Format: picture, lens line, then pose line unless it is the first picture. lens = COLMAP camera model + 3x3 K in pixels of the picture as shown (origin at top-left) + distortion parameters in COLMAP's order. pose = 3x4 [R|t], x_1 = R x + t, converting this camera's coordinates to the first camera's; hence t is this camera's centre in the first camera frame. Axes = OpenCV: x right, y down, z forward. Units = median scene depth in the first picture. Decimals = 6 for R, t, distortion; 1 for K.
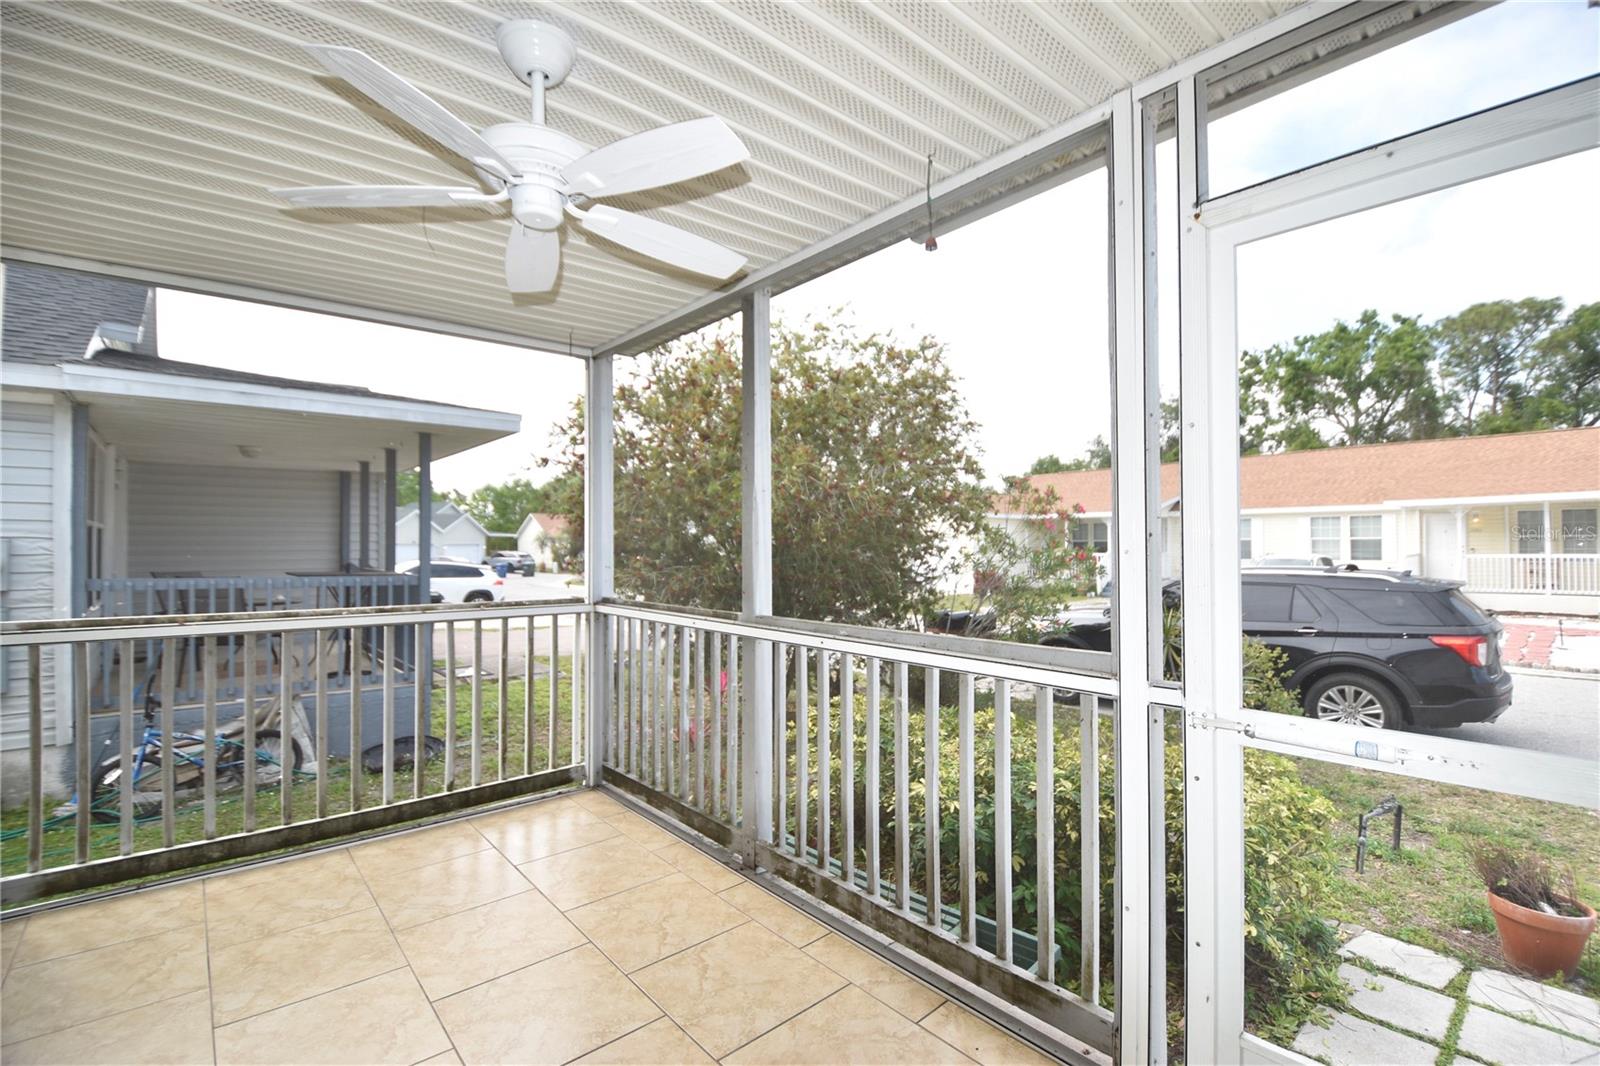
lens RADIAL K [[711.5, 0, 796.8], [0, 711.5, 536.9], [0, 0, 1]] dist [-0.001637, -0.009755]
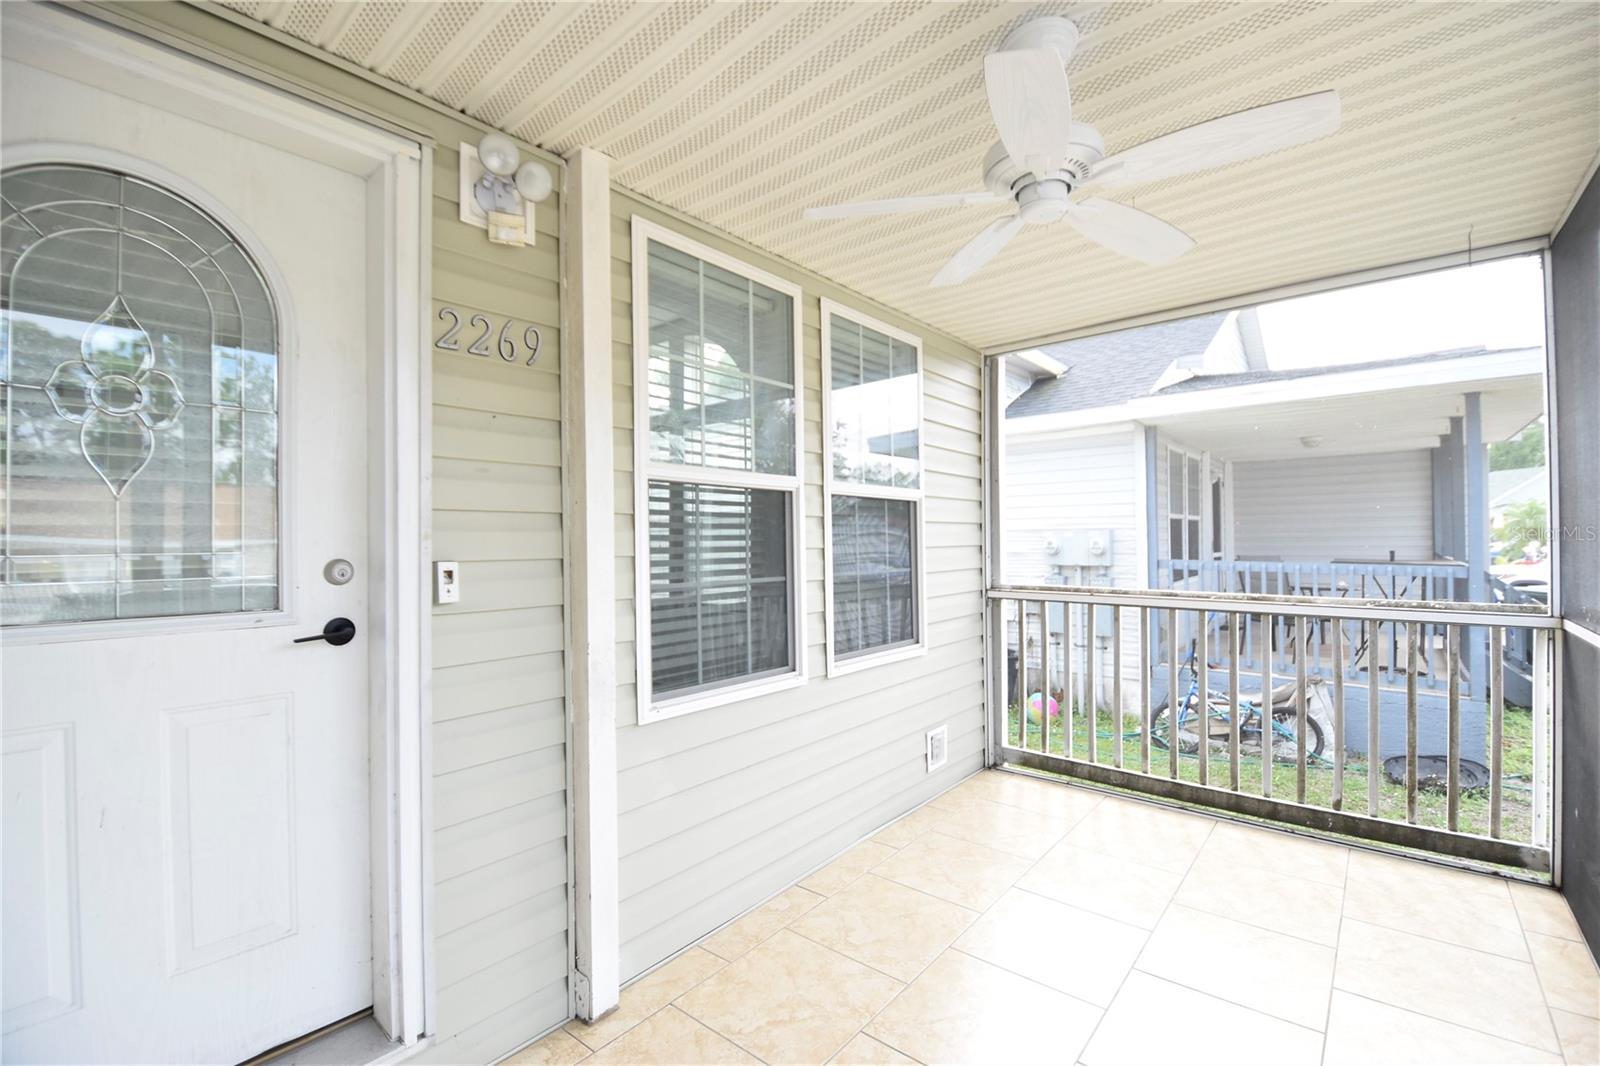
lens RADIAL K [[701.3, 0, 815.7], [0, 701.3, 534.6], [0, 0, 1]] dist [0.020629, -0.026040]
pose [[0.170307, -0.005677, -0.985375, 0.185731], [0.022145, 0.999753, -0.001933, 0.002266], [0.985142, -0.021491, 0.170391, 0.157060]]
